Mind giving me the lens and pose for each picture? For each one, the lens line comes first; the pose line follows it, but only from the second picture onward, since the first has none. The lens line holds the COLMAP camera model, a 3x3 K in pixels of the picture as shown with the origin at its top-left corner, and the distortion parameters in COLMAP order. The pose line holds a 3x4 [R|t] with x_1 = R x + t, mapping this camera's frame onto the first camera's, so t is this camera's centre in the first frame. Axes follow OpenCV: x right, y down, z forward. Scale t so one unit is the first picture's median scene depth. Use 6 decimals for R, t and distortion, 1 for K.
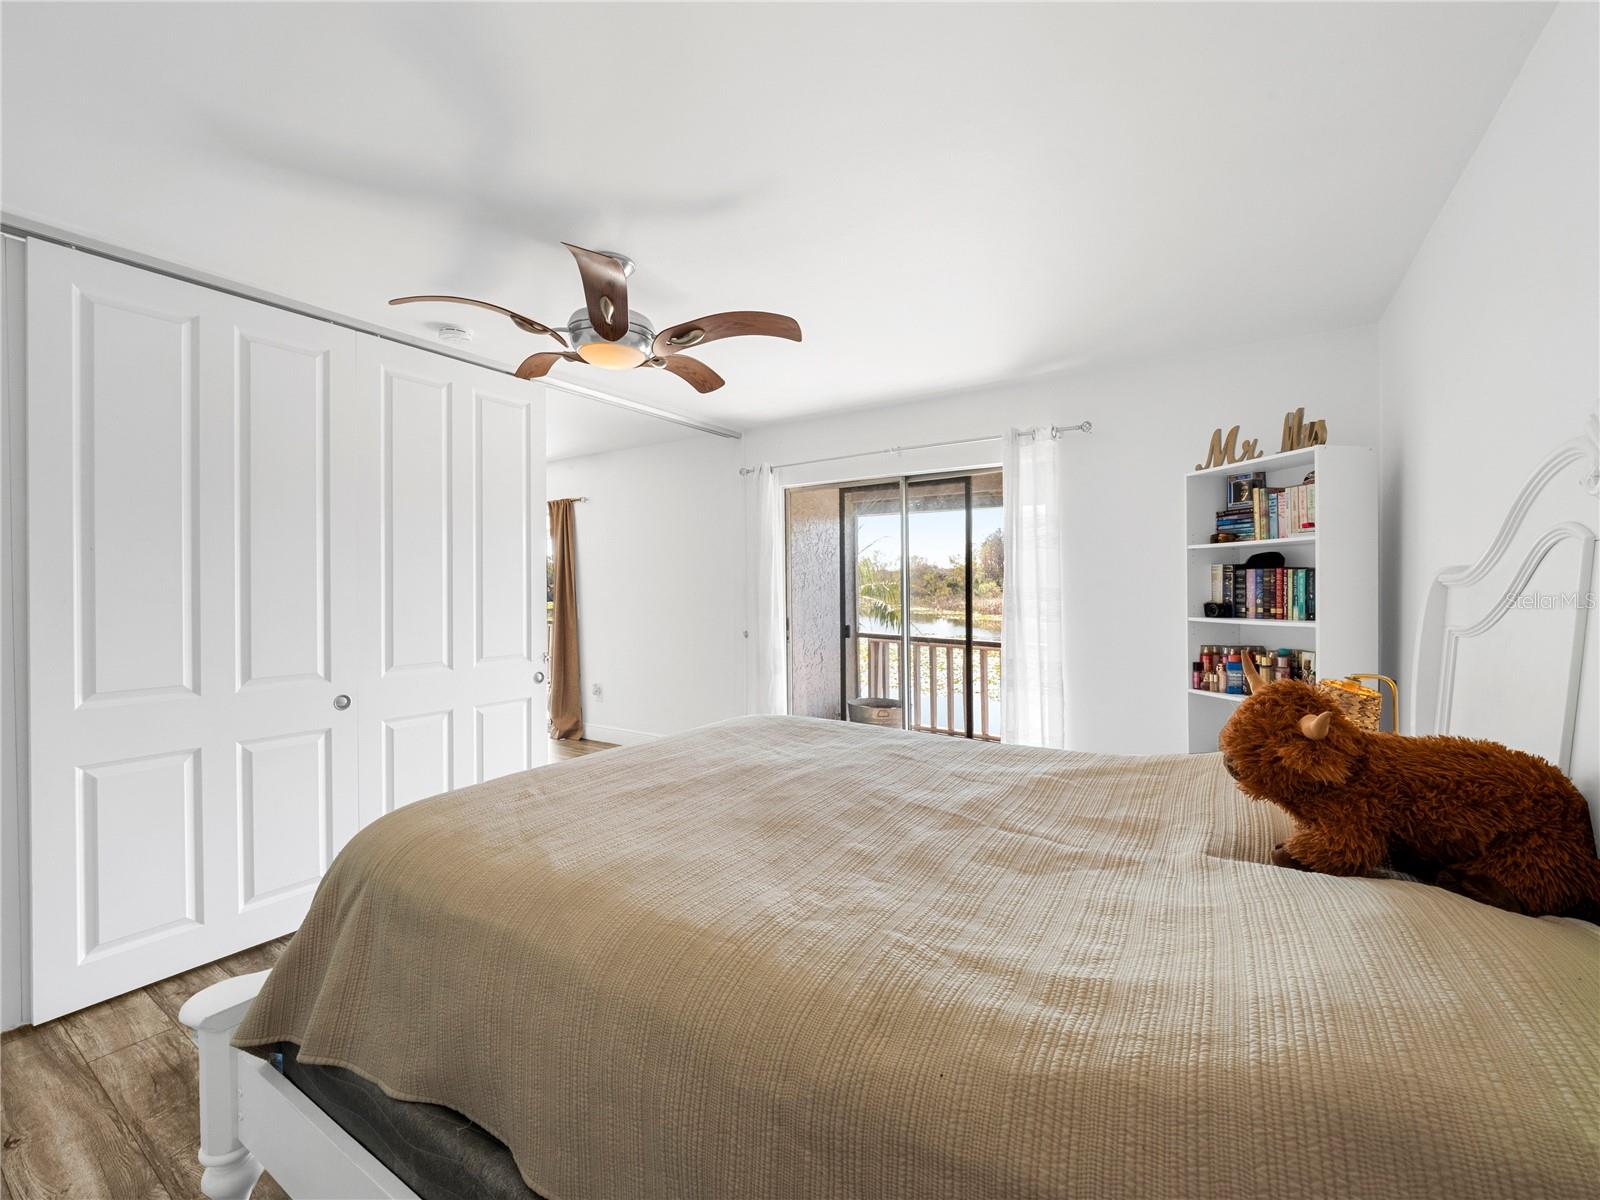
lens RADIAL K [[673.9, 0, 799.2], [0, 673.9, 573.2], [0, 0, 1]] dist [0.013440, -0.009990]
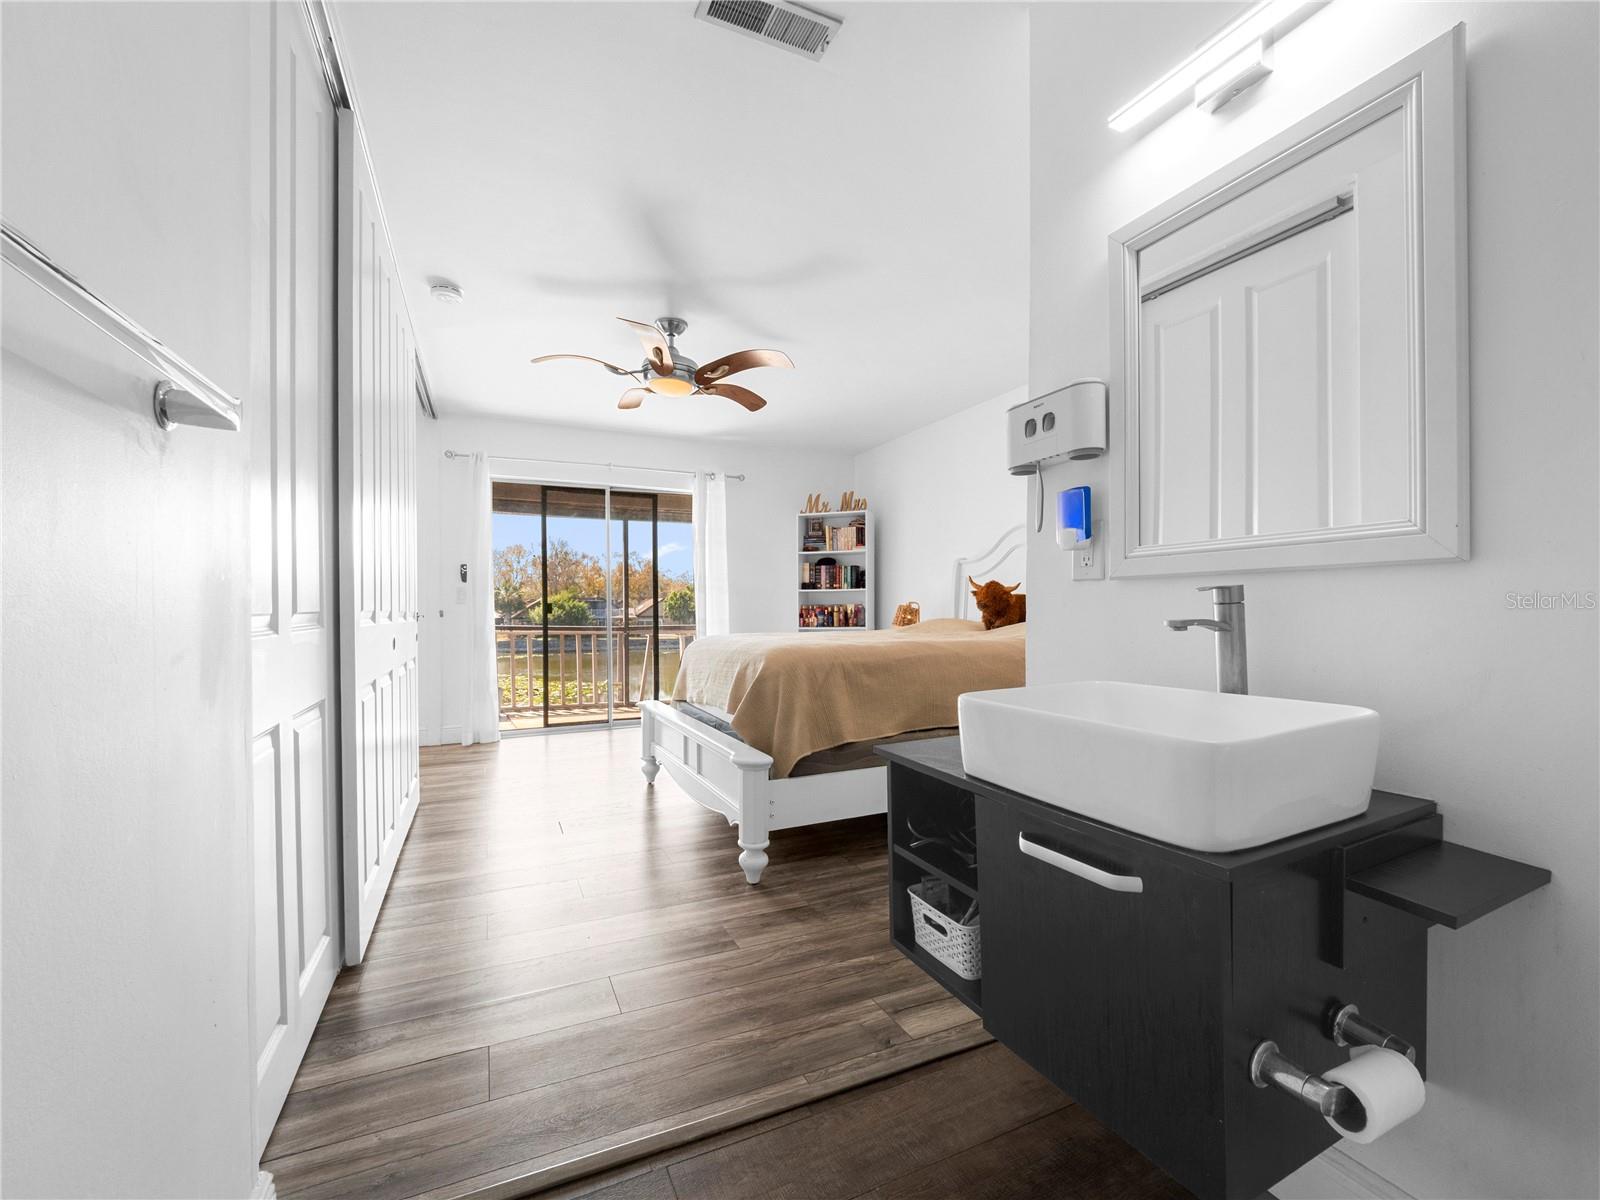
lens RADIAL K [[683.3, 0, 792.2], [0, 683.3, 593.9], [0, 0, 1]] dist [0.001998, -0.001116]
pose [[0.553458, 0.016472, 0.832714, -1.062825], [-0.016516, 0.999825, -0.008800, 0.096460], [-0.832713, -0.008882, 0.553633, -0.054900]]
